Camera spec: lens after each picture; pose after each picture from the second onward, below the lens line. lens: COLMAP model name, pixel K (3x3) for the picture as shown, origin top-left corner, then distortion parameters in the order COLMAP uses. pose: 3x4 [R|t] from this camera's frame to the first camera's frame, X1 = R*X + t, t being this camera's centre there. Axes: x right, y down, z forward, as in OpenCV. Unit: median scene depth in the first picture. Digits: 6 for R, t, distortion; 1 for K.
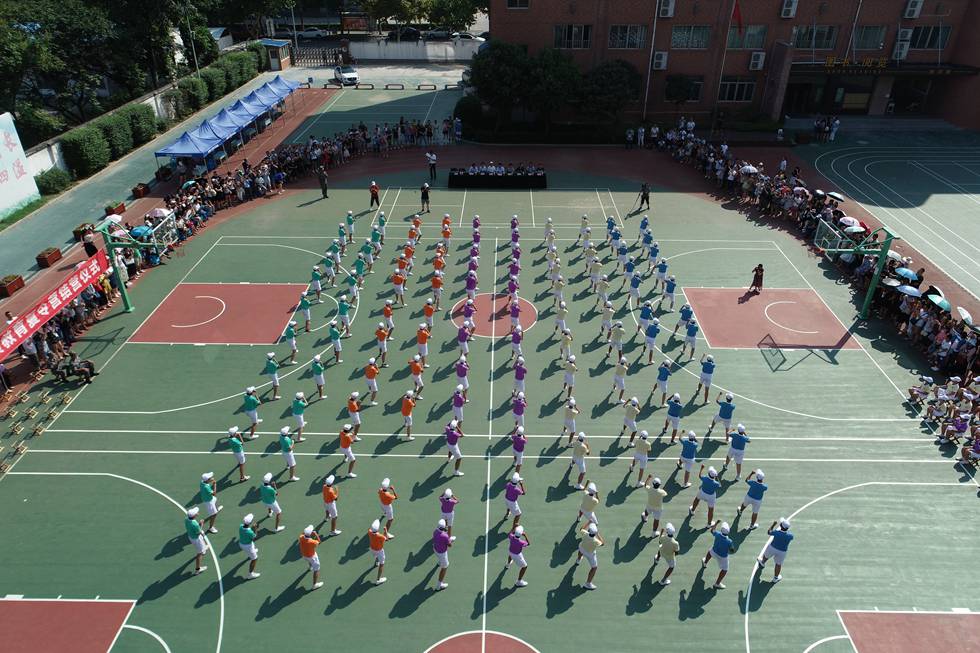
lens RADIAL K [[655.2, 0, 488.9], [0, 655.2, 325.9], [0, 0, 1]] dist [-0.000002, -0.002947]
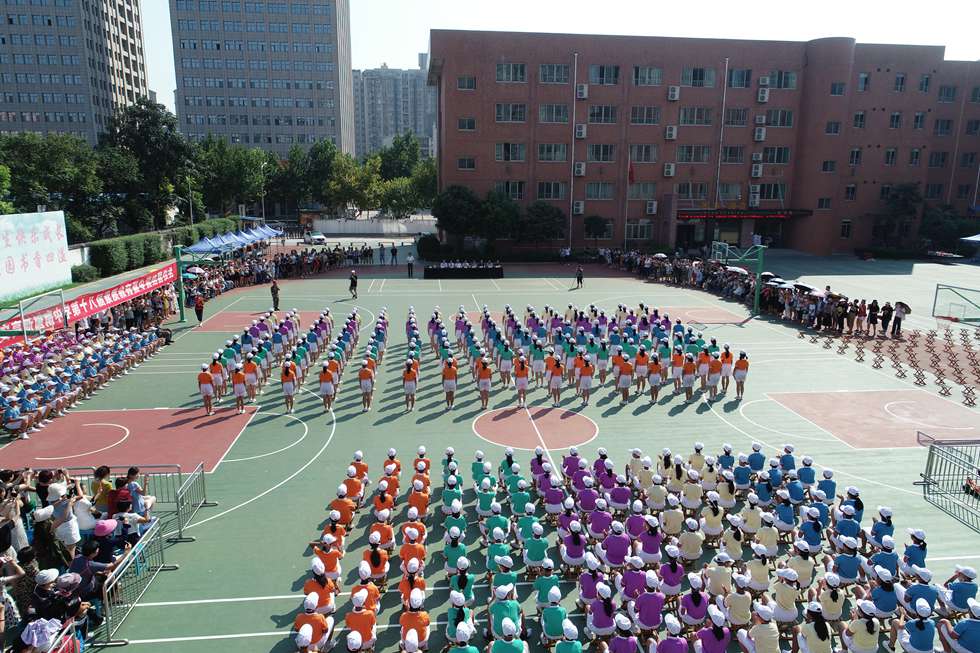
lens RADIAL K [[655.2, 0, 490.5], [0, 655.2, 327.4], [0, 0, 1]] dist [-0.000002, -0.002947]
pose [[0.992129, -0.021039, 0.123443, -0.074355], [0.060597, 0.943340, -0.326247, 0.229072], [-0.109585, 0.331159, 0.937190, -0.106077]]
